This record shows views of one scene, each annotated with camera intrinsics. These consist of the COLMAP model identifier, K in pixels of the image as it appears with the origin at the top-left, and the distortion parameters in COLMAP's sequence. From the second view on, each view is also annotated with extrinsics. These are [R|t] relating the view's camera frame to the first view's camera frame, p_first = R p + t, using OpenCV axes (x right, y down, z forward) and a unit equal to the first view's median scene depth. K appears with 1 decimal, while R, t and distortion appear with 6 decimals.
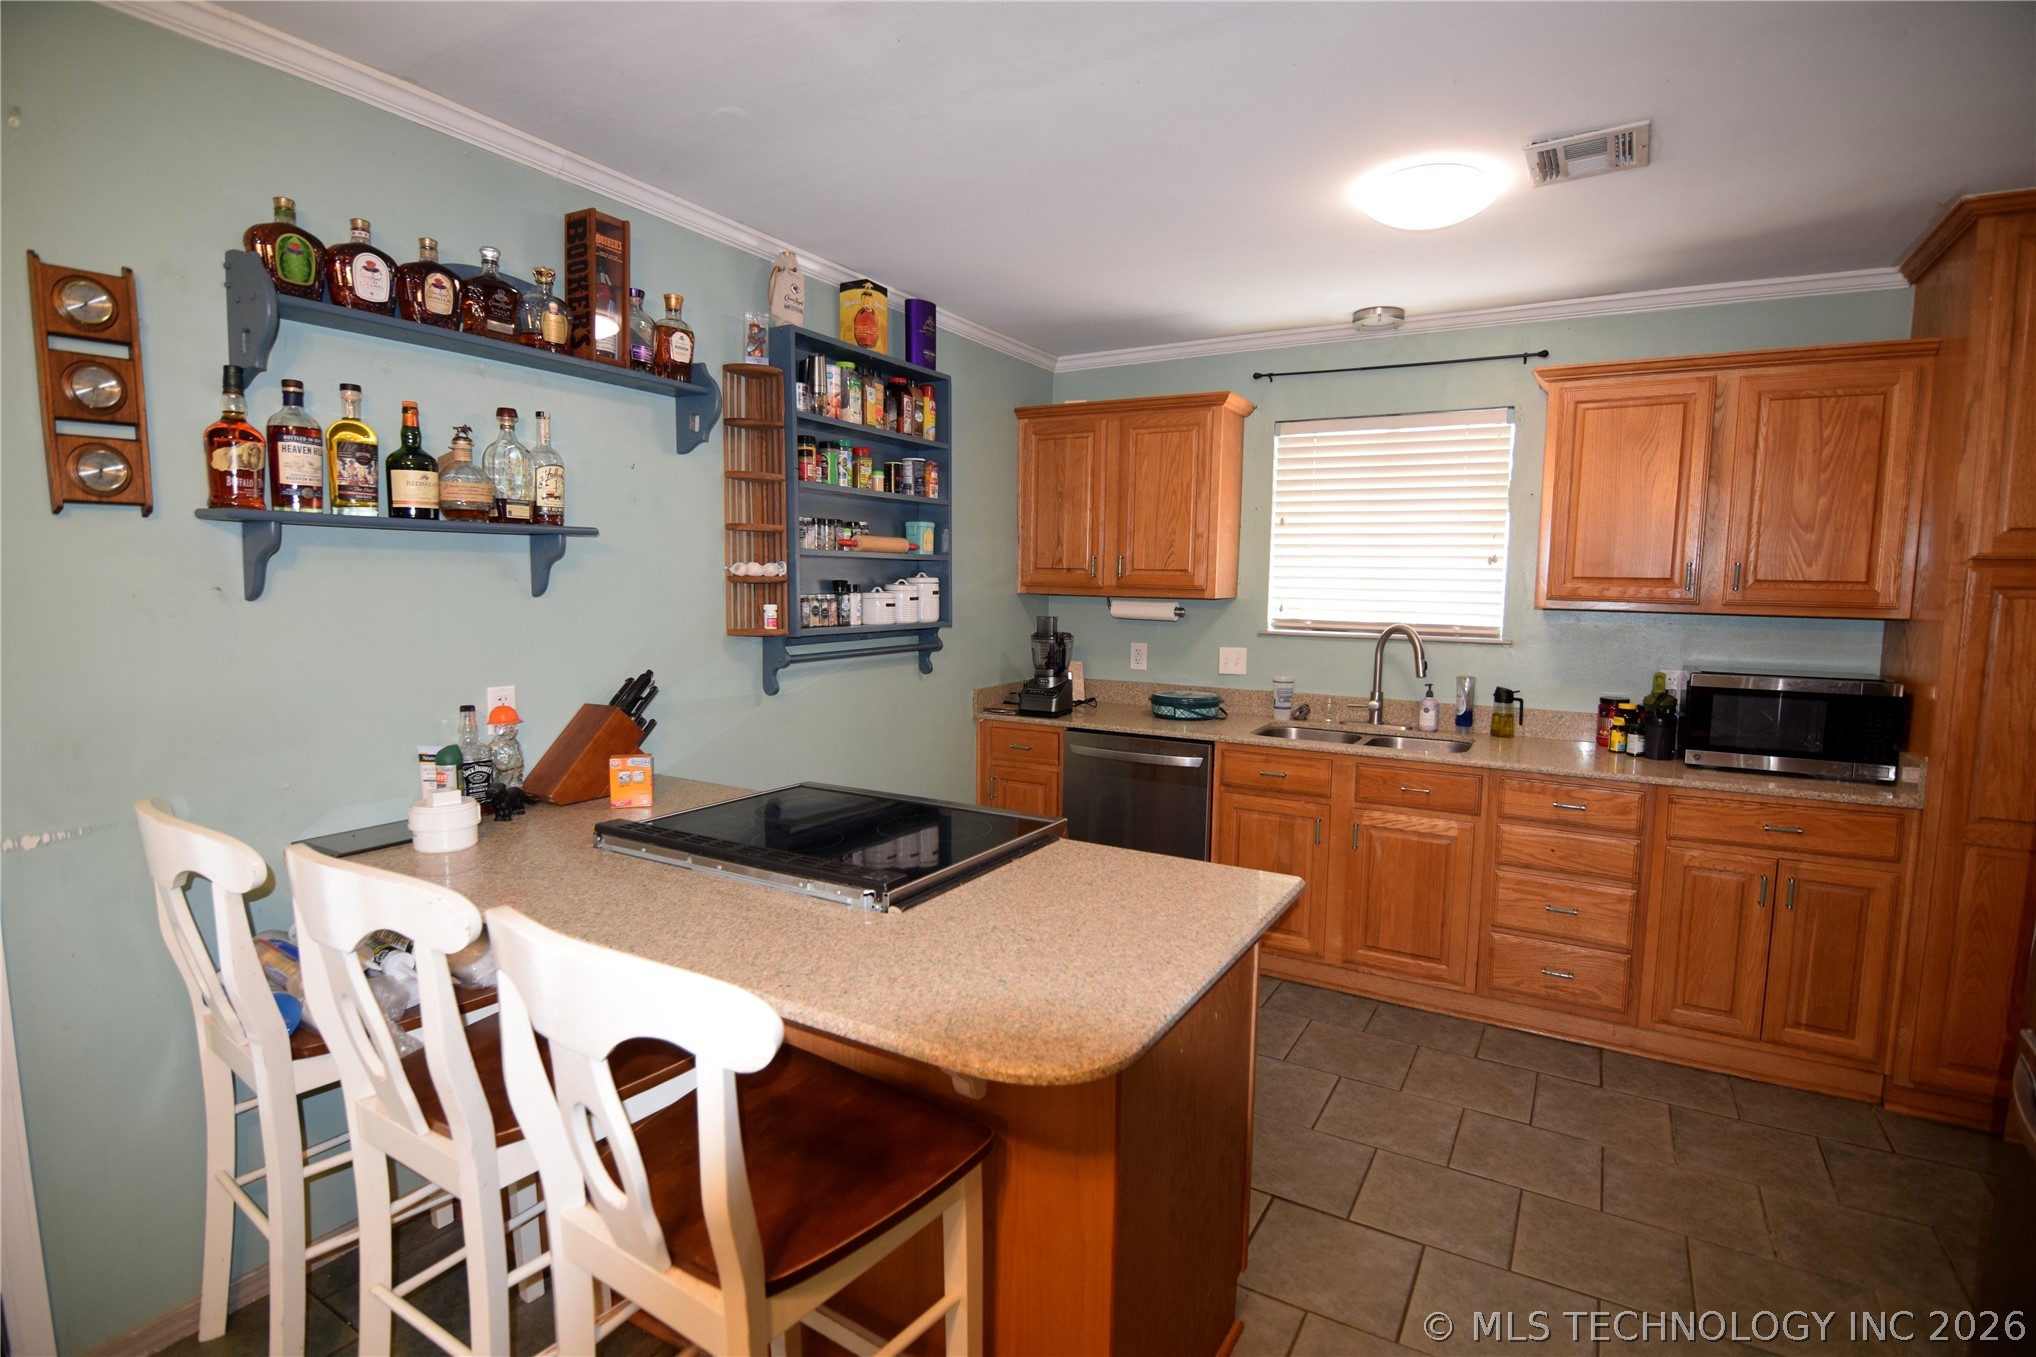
lens RADIAL K [[986.0, 0, 1023.9], [0, 986.0, 678.3], [0, 0, 1]] dist [-0.005438, -0.010422]
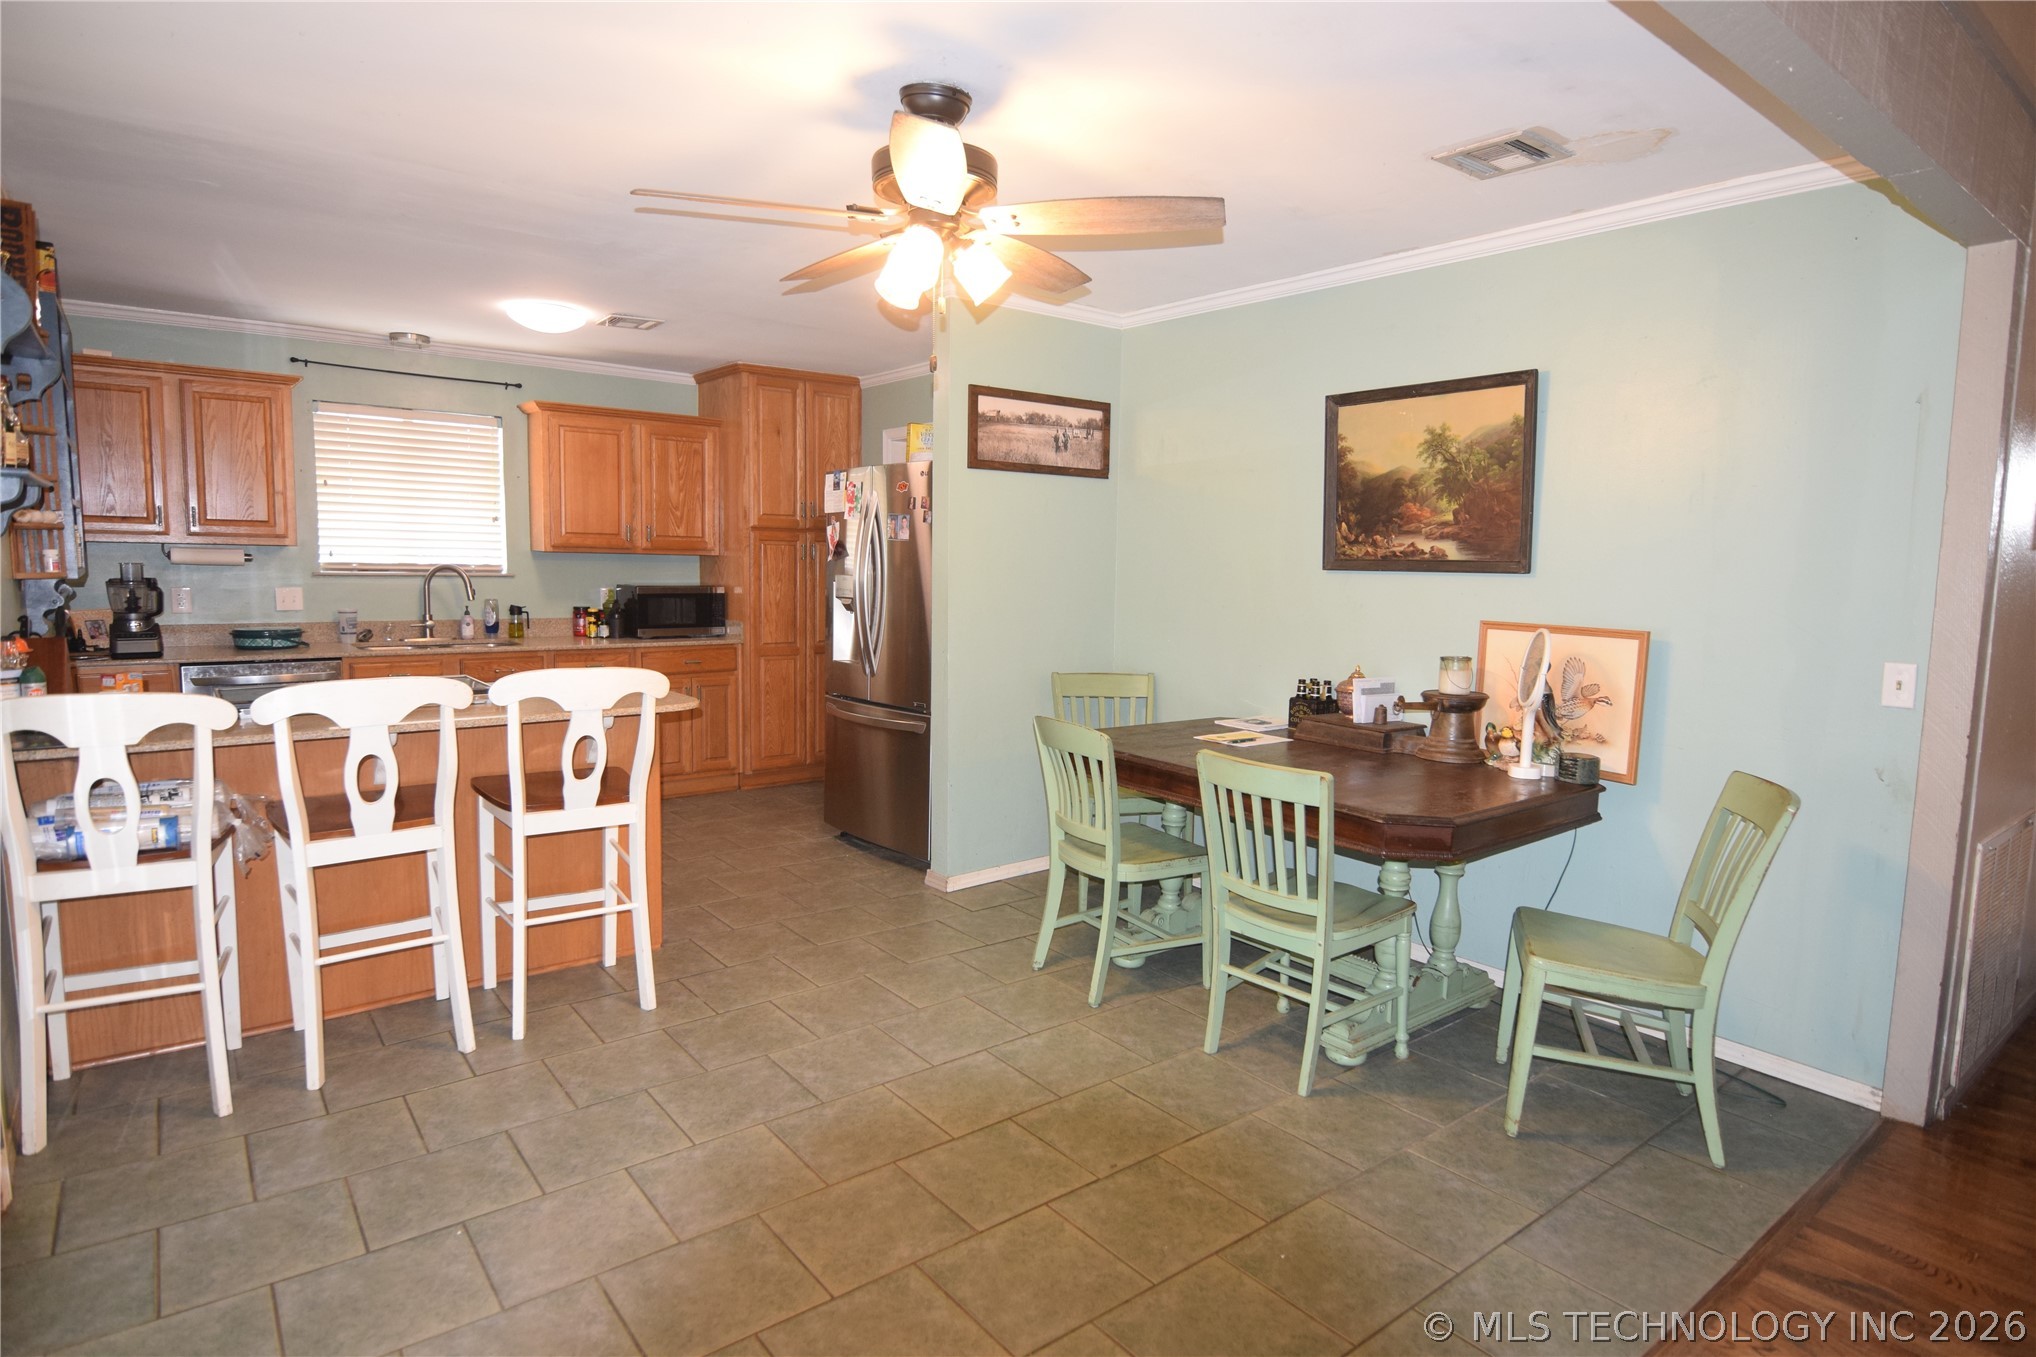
lens RADIAL K [[1105.4, 0, 1022.9], [0, 1105.4, 677.6], [0, 0, 1]] dist [0.003301, -0.016419]
pose [[0.364151, -0.106667, 0.925212, -0.922659], [0.076902, 0.993471, 0.084269, 0.042088], [-0.928160, 0.040464, 0.369976, -0.390324]]
